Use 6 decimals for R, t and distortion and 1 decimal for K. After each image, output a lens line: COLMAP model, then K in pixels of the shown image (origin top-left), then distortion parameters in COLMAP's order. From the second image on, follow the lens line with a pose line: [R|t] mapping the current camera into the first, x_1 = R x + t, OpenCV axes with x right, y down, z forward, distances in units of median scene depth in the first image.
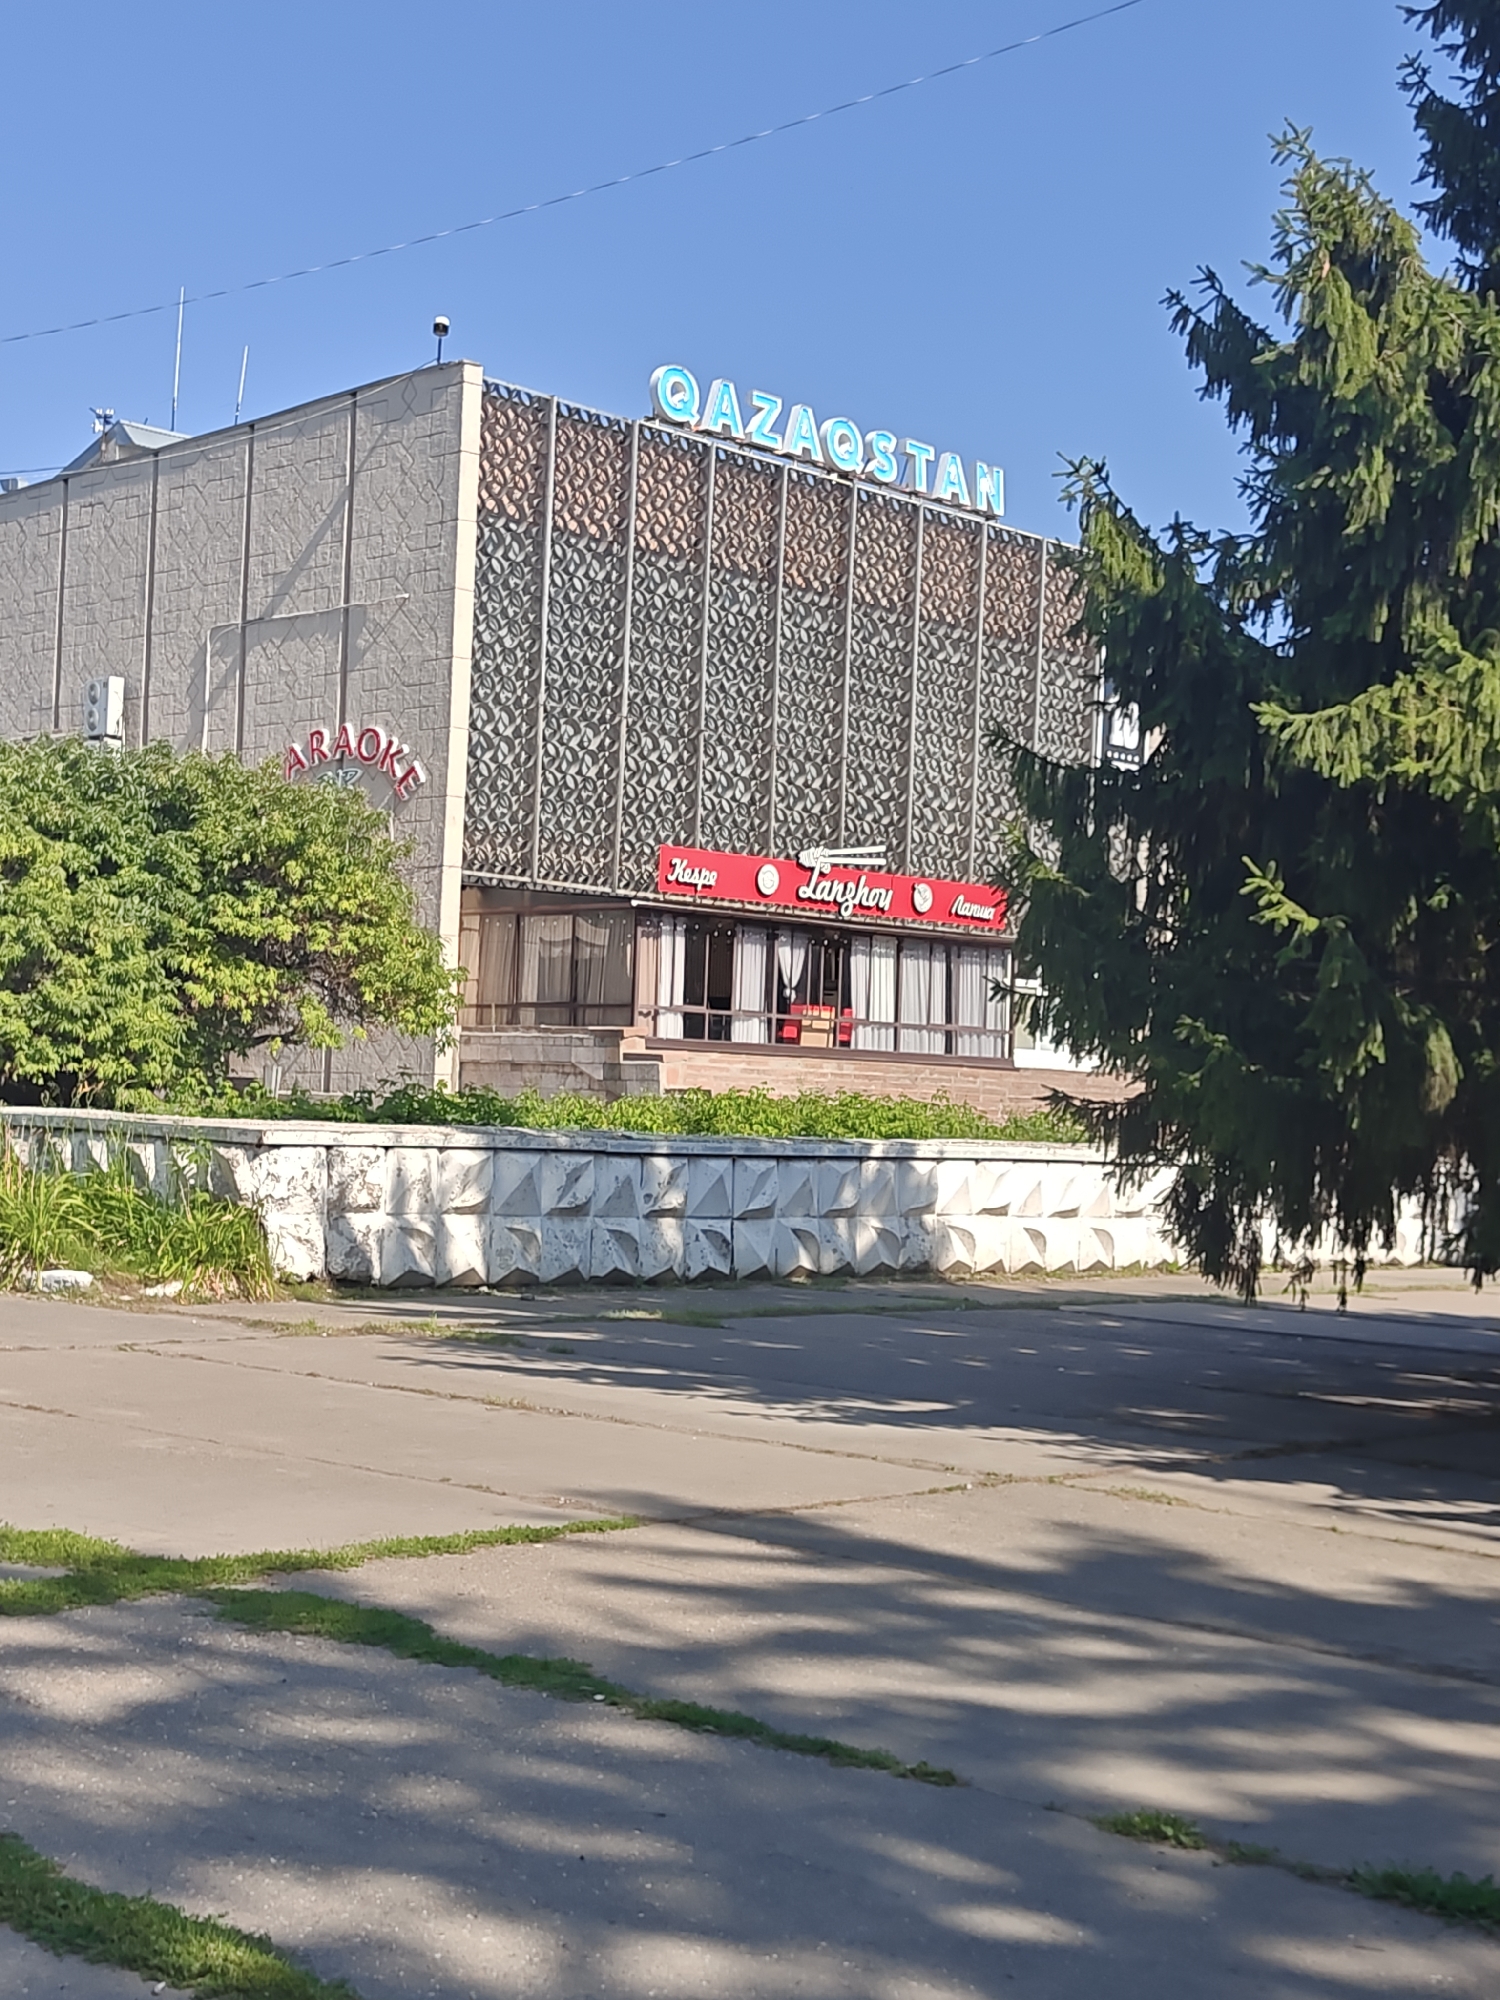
lens RADIAL K [[2887.6, 0, 745.6], [0, 2887.6, 995.6], [0, 0, 1]] dist [0.080734, 0.000000]
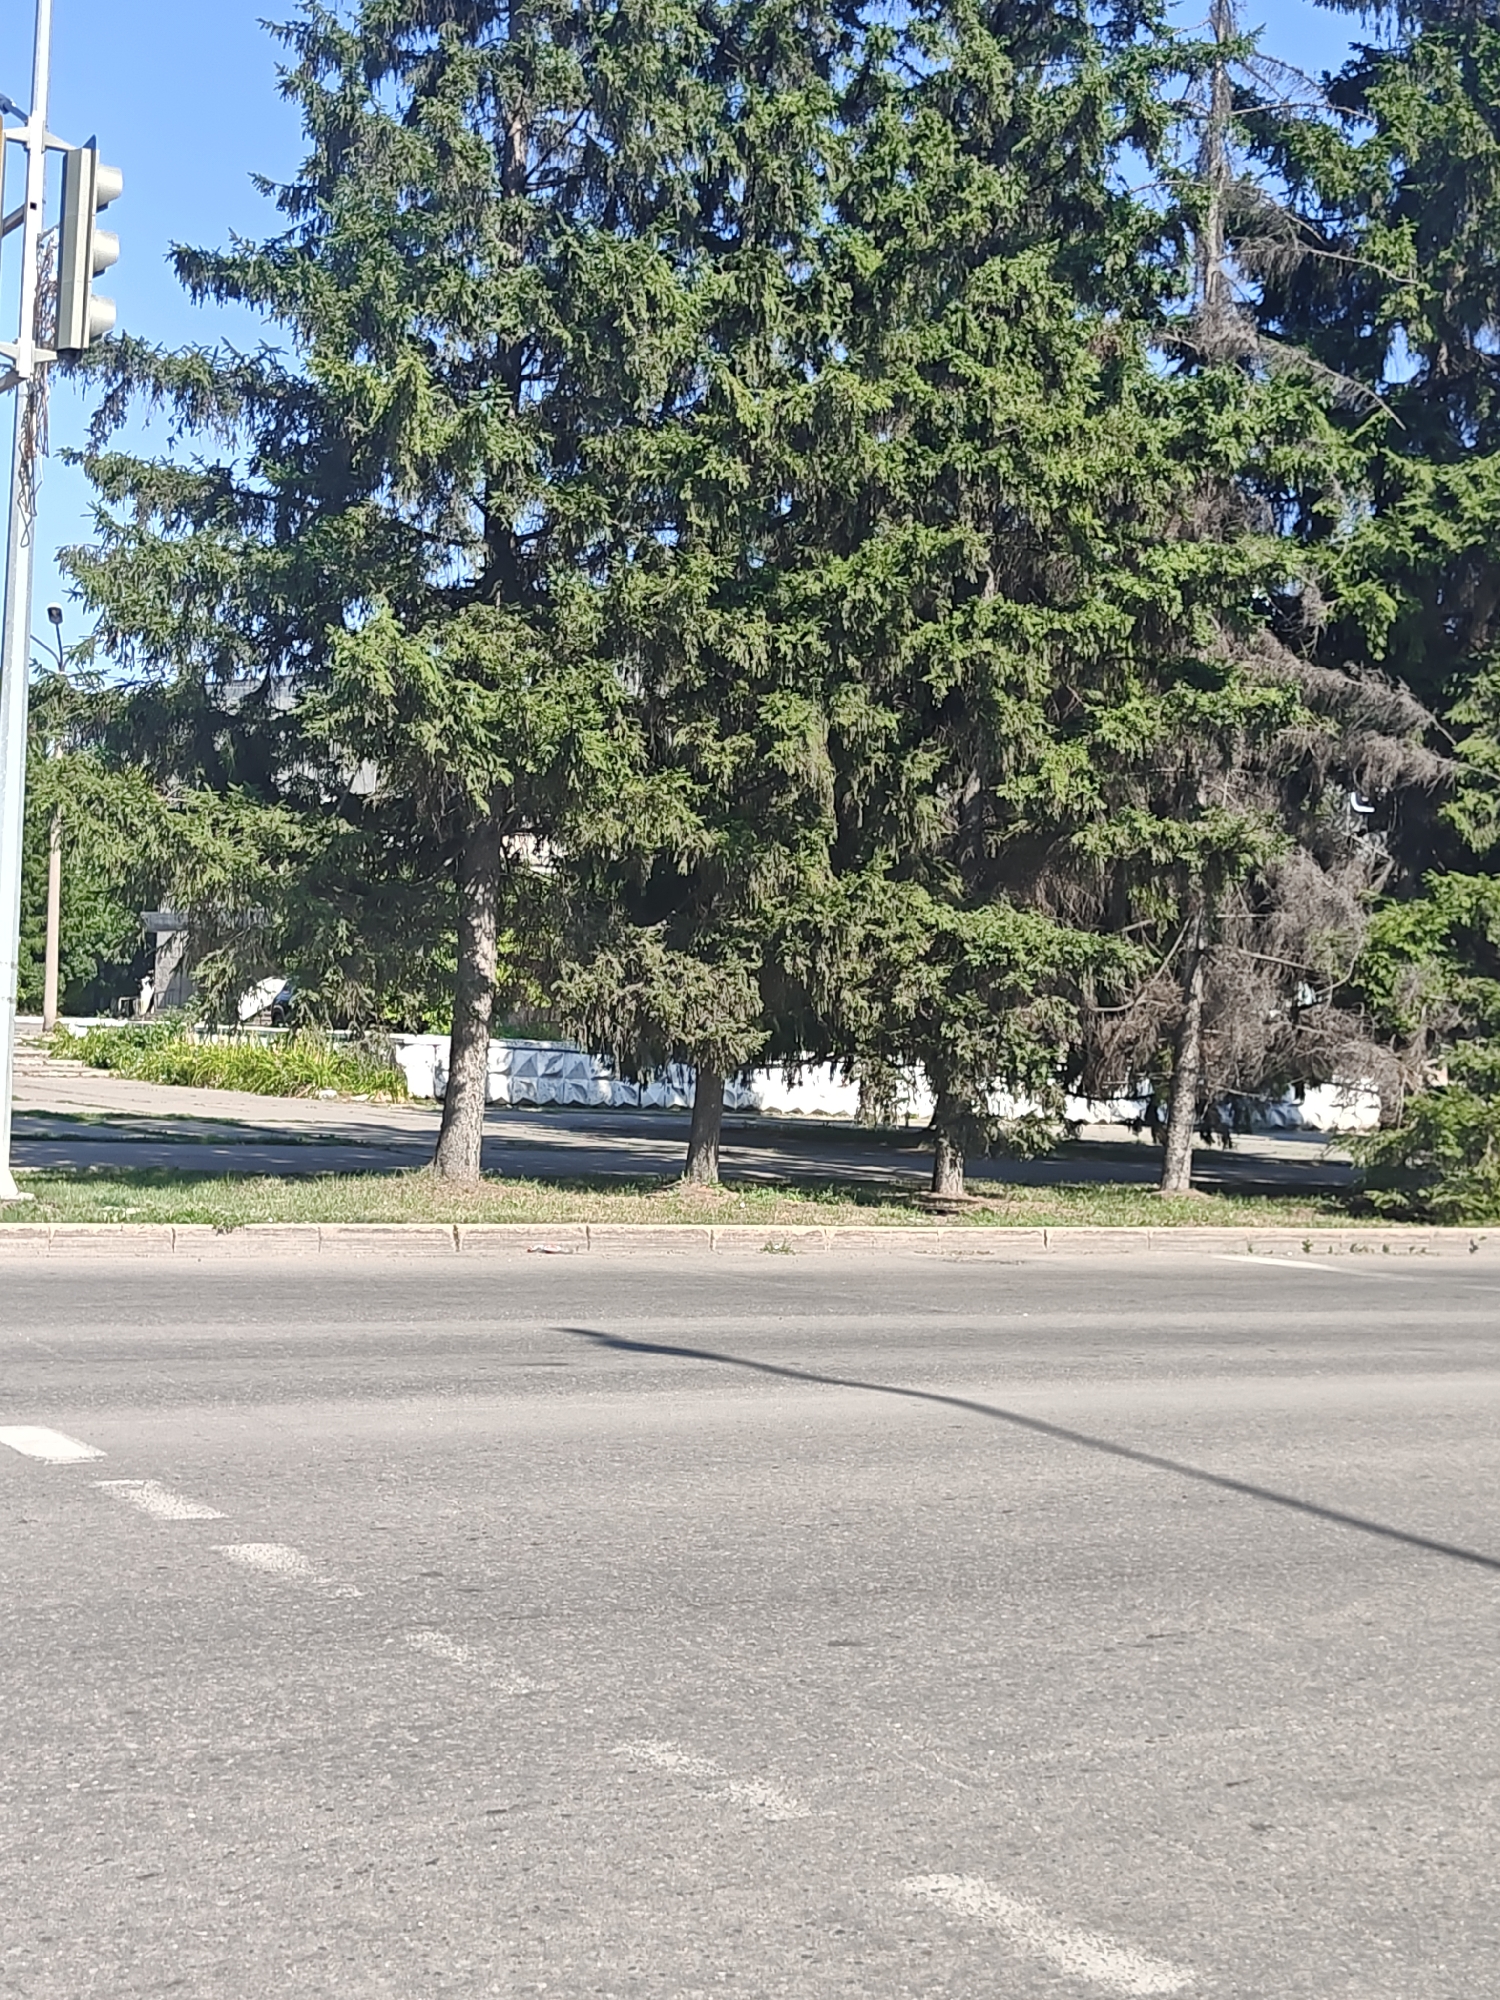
lens RADIAL K [[2887.6, 0, 749.6], [0, 2887.6, 1000.5], [0, 0, 1]] dist [0.080734, 0.000000]
pose [[0.954191, 0.002026, -0.299191, 0.526583], [0.002131, 0.999906, 0.013568, -0.012310], [0.299190, -0.013584, 0.954097, -0.797224]]
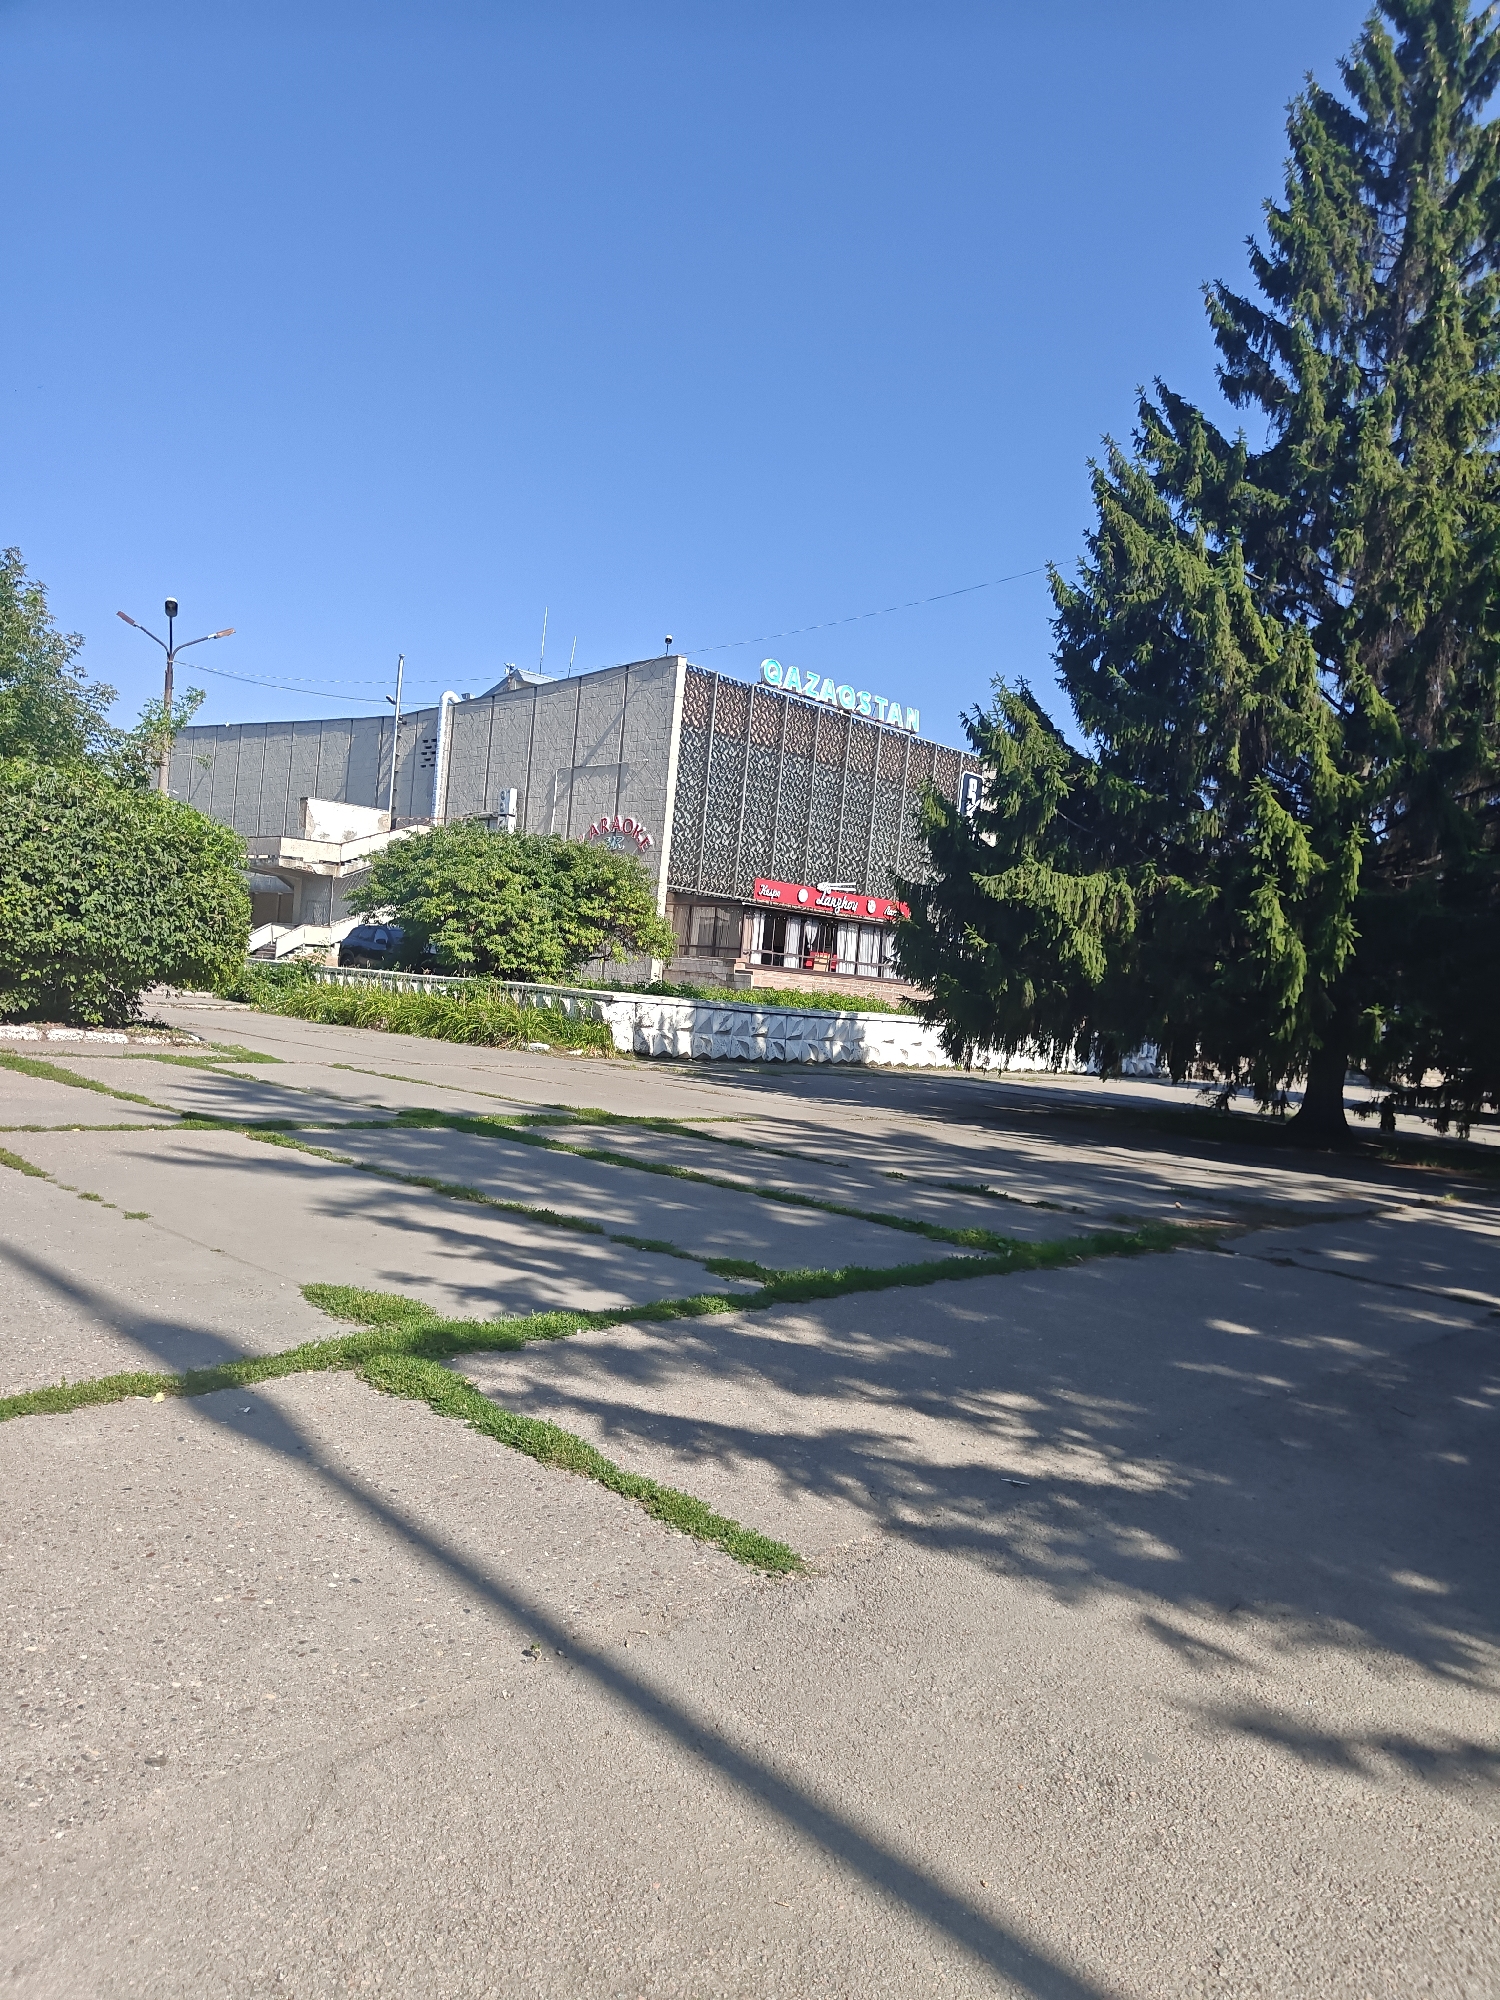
lens RADIAL K [[1385.5, 0, 746.8], [0, 1385.5, 1001.4], [0, 0, 1]] dist [0.001108, 0.001693]
pose [[0.998364, 0.050285, -0.027205, -0.004797], [-0.049070, 0.997842, 0.043619, -0.005916], [0.029340, -0.042212, 0.998678, -0.163630]]
